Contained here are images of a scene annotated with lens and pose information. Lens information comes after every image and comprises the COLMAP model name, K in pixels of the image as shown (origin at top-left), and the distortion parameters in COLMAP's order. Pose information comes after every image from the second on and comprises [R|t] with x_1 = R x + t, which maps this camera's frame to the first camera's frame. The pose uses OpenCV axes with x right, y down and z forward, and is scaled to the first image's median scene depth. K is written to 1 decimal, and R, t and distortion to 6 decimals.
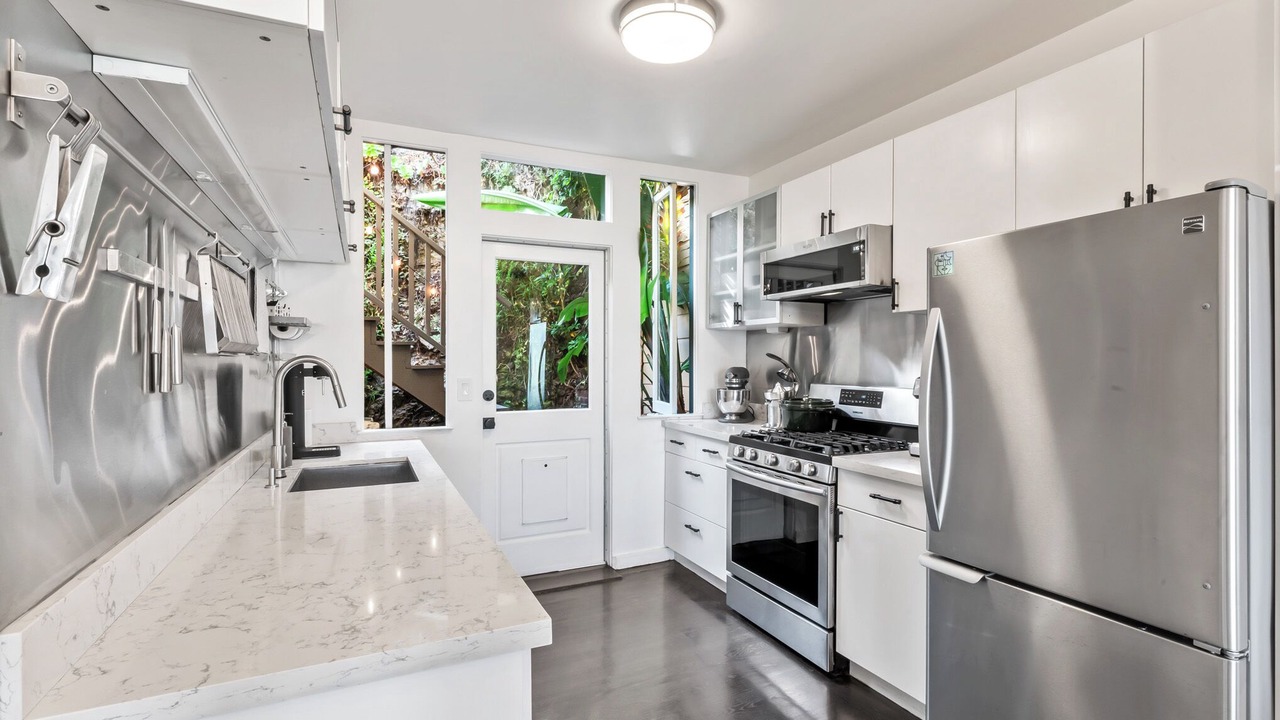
lens RADIAL K [[558.5, 0, 634.8], [0, 558.5, 362.0], [0, 0, 1]] dist [-0.006341, -0.000997]
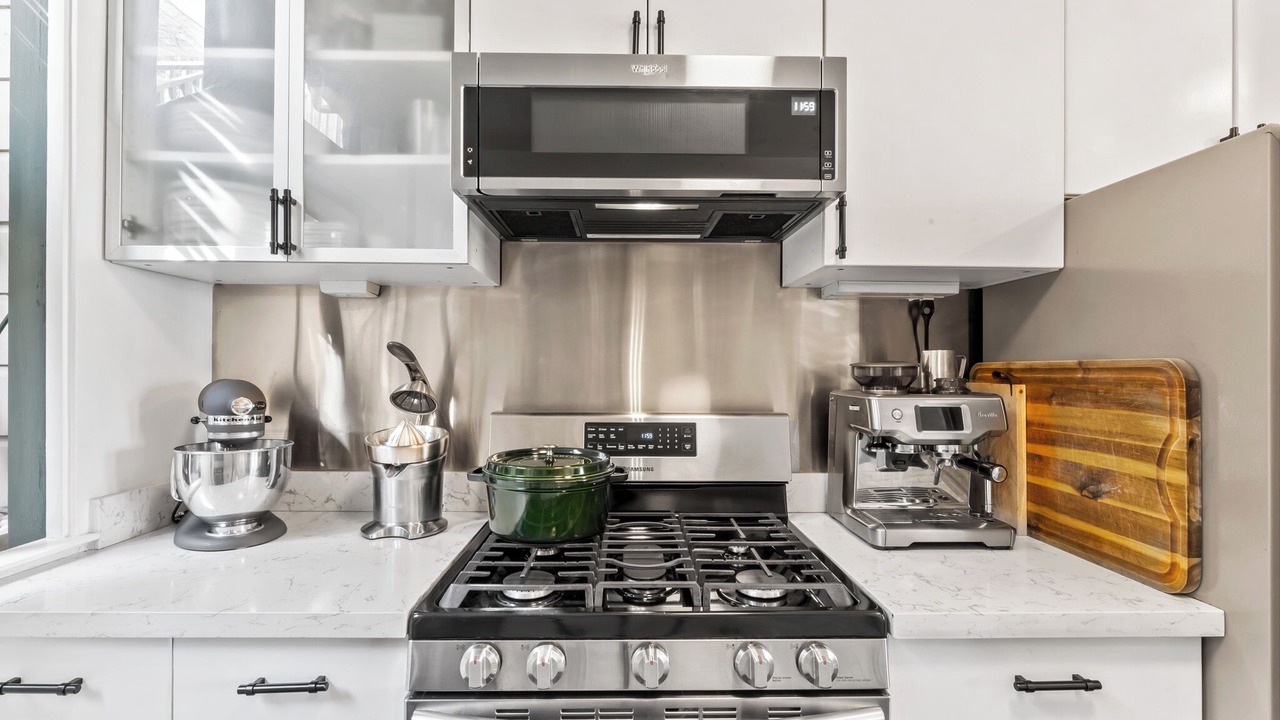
lens RADIAL K [[558.5, 0, 638.9], [0, 558.5, 360.7], [0, 0, 1]] dist [-0.006341, -0.000997]
pose [[0.412483, -0.003830, 0.910957, -0.036974], [-0.000417, 0.999990, 0.004393, -0.005389], [-0.910965, -0.002192, 0.412478, 0.677515]]
